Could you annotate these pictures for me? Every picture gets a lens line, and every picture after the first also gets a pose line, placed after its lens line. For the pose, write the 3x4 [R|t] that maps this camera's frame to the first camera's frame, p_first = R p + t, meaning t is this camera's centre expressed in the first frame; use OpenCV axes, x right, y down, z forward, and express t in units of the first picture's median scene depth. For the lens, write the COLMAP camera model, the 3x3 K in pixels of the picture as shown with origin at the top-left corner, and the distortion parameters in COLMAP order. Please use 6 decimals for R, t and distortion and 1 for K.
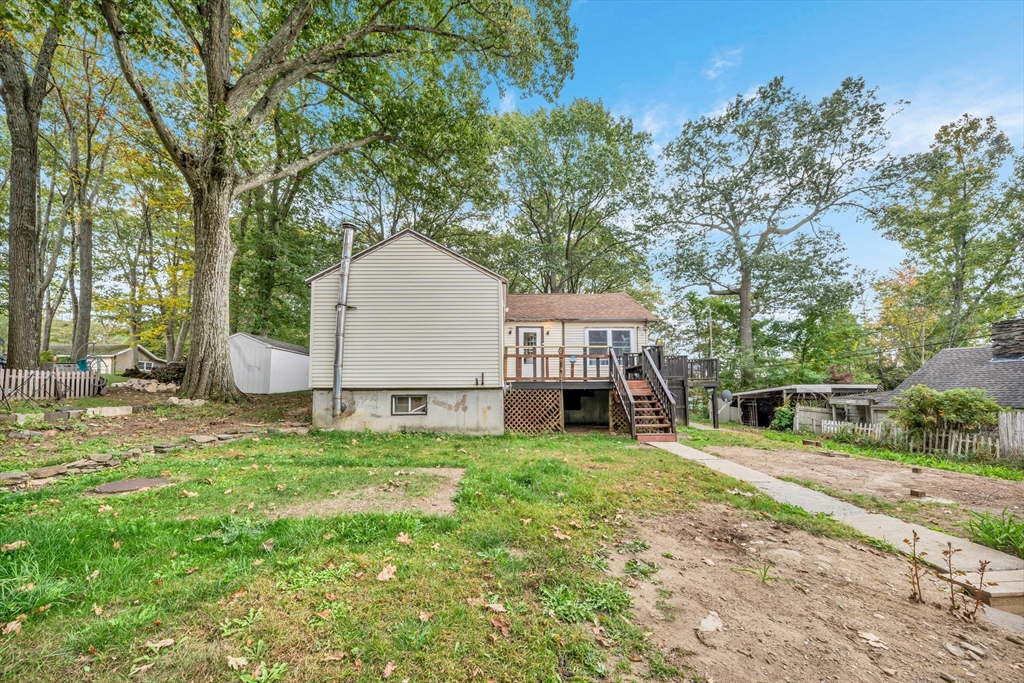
lens RADIAL K [[361.0, 0, 499.2], [0, 361.0, 370.7], [0, 0, 1]] dist [0.001486, -0.001184]
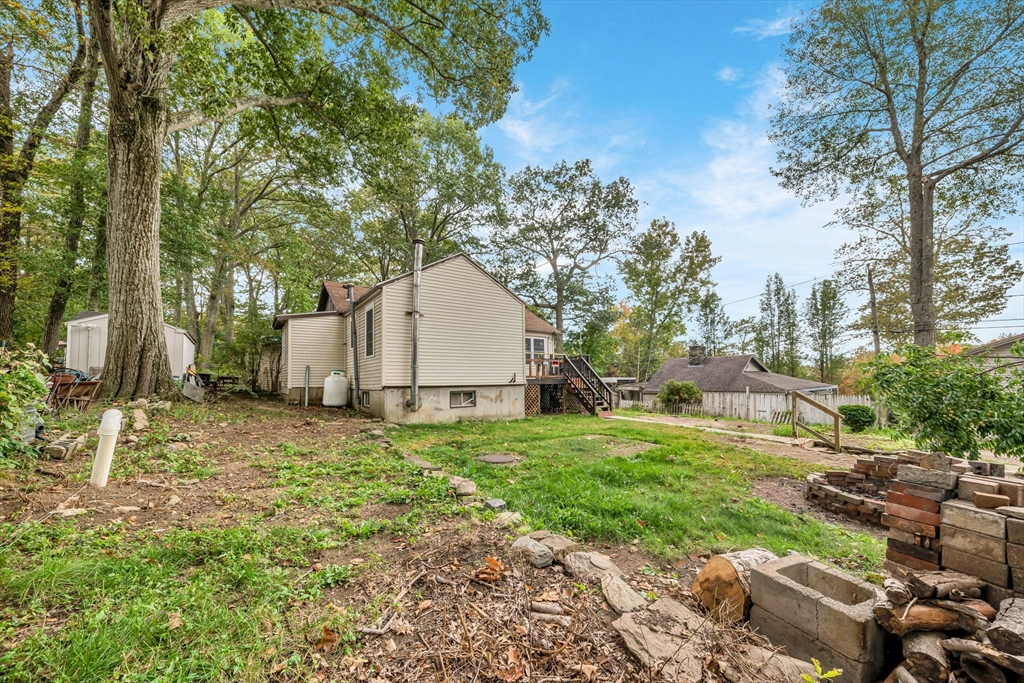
lens RADIAL K [[361.0, 0, 497.5], [0, 361.0, 373.5], [0, 0, 1]] dist [0.001486, -0.001184]
pose [[0.839051, 0.006143, 0.544018, -0.587932], [-0.029161, 0.999007, 0.033695, -0.025831], [-0.543270, -0.044136, 0.838397, -0.058647]]
